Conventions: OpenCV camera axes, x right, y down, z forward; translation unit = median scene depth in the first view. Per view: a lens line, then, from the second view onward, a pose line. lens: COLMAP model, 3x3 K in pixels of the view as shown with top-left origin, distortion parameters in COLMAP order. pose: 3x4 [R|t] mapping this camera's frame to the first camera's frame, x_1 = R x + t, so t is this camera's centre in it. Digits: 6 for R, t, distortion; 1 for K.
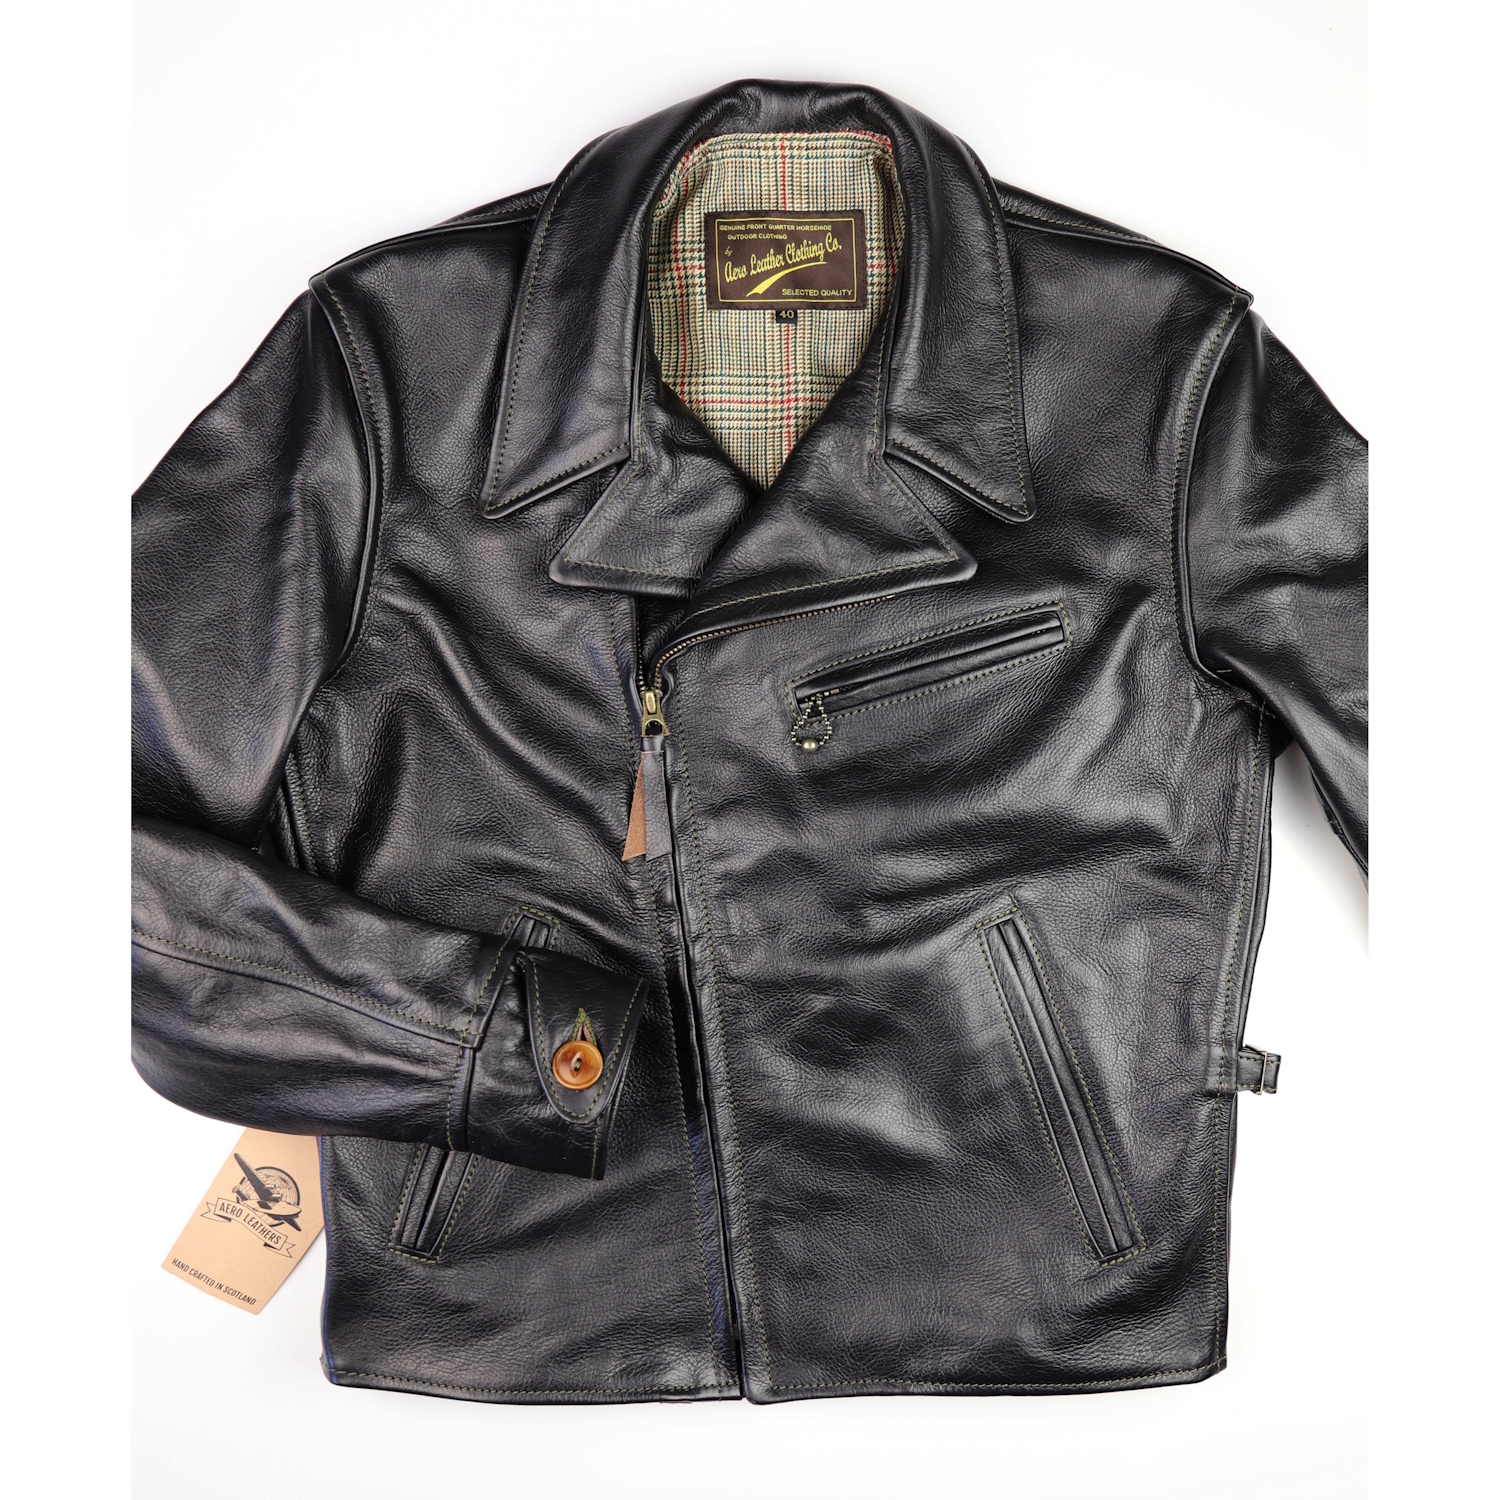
lens RADIAL K [[1566.1, 0, 750.0], [0, 1566.1, 750.0], [0, 0, 1]] dist [-0.120741, 0.010923]
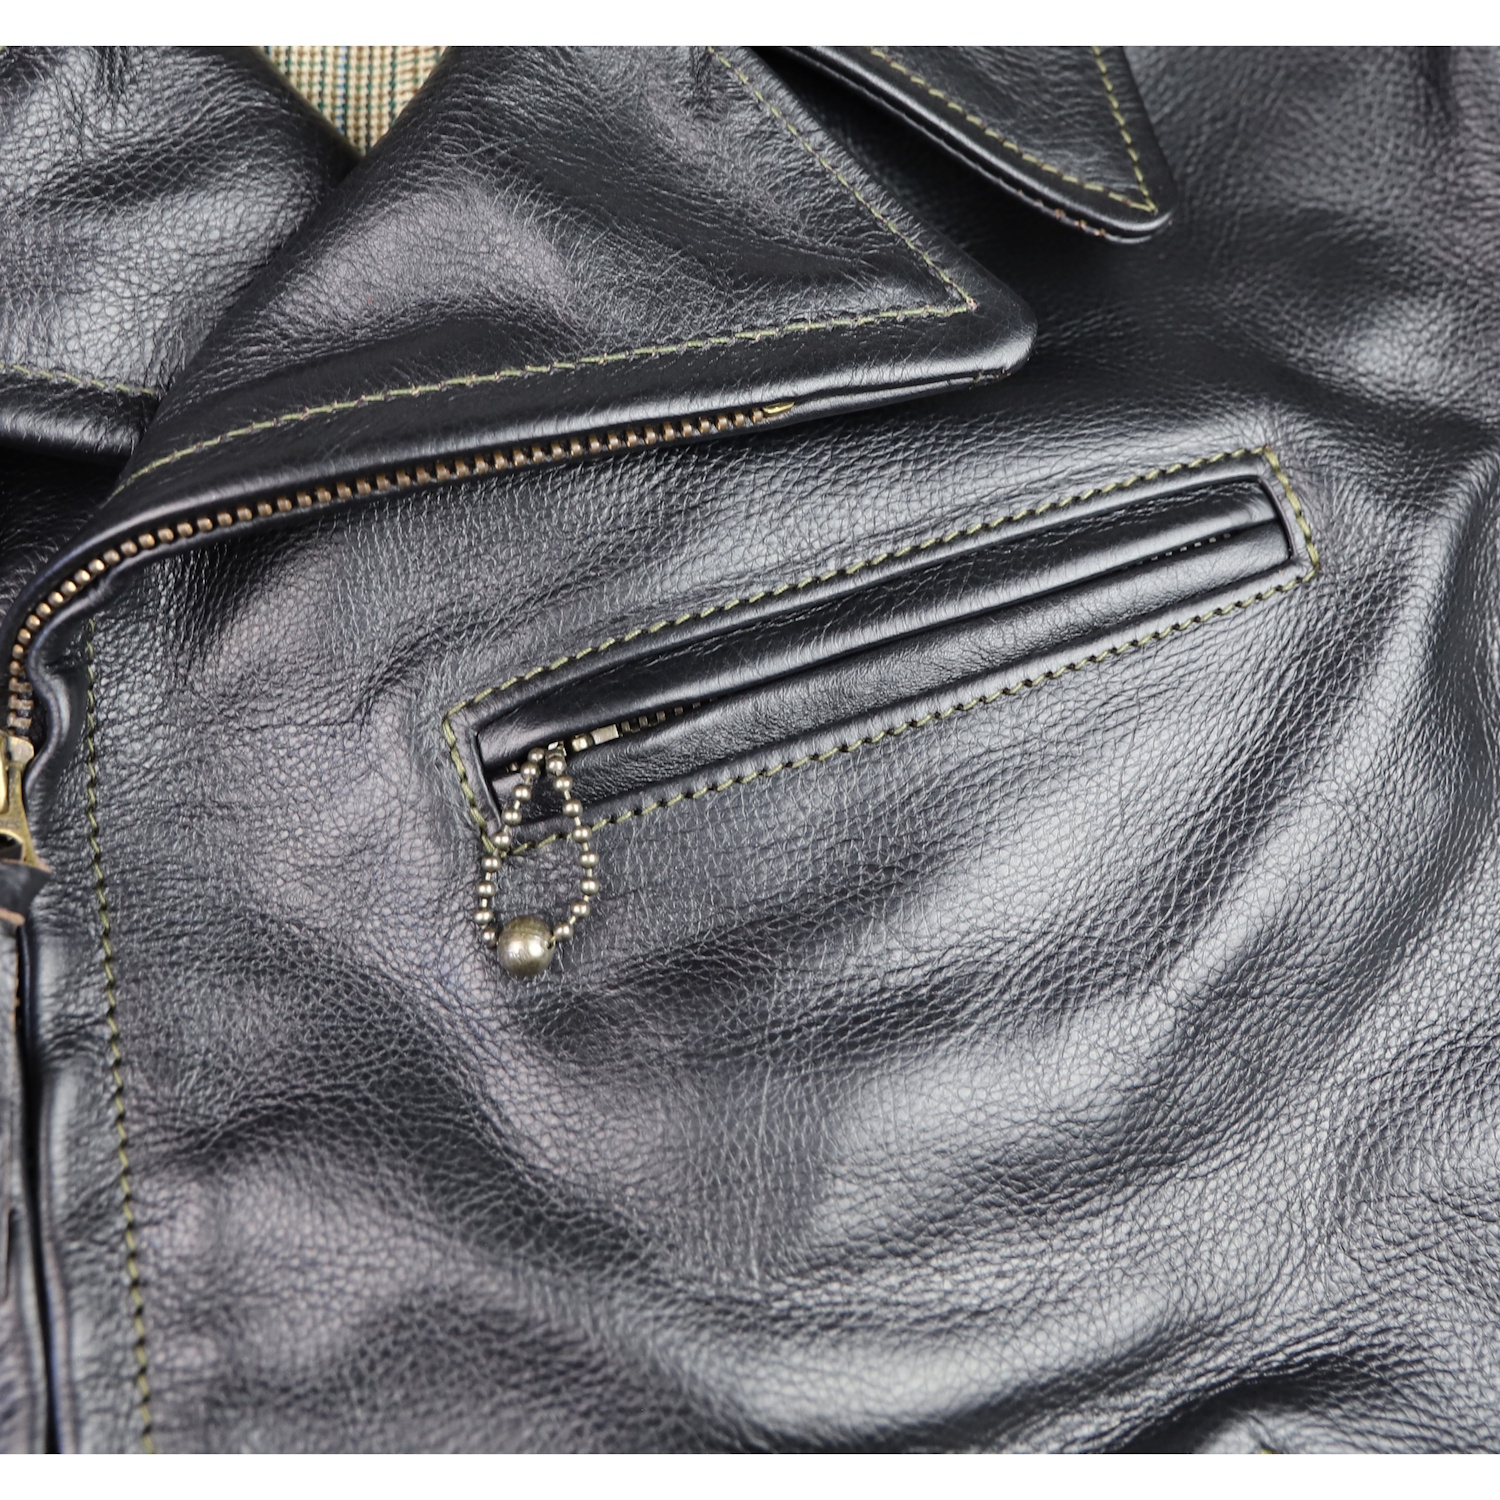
lens RADIAL K [[1566.1, 0, 750.0], [0, 1566.1, 750.0], [0, 0, 1]] dist [-0.120741, 0.010923]
pose [[0.983391, -0.007895, 0.181325, 0.026104], [0.058770, 0.959078, -0.276974, 0.052783], [-0.171719, 0.283031, 0.943613, 0.706647]]
